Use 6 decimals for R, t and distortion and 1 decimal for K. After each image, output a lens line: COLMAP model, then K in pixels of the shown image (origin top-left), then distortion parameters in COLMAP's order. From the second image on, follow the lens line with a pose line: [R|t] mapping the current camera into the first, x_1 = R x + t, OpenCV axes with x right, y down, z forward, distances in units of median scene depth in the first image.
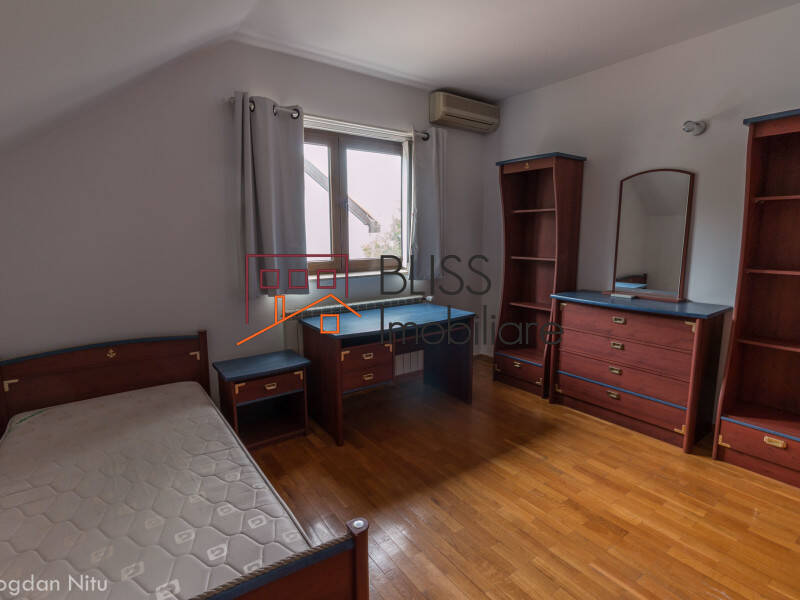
lens RADIAL K [[419.2, 0, 397.1], [0, 419.2, 296.3], [0, 0, 1]] dist [0.002244, -0.000242]
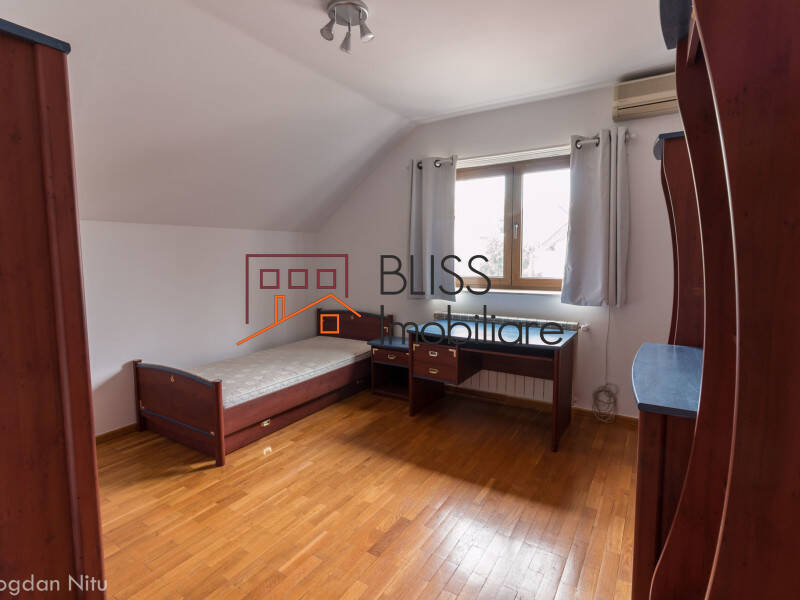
lens RADIAL K [[419.2, 0, 396.9], [0, 419.2, 297.9], [0, 0, 1]] dist [0.002244, -0.000242]
pose [[0.361751, 0.101549, -0.926728, 1.046255], [-0.132638, 0.989544, 0.056656, -0.076287], [0.922791, 0.102424, 0.371438, 0.448775]]
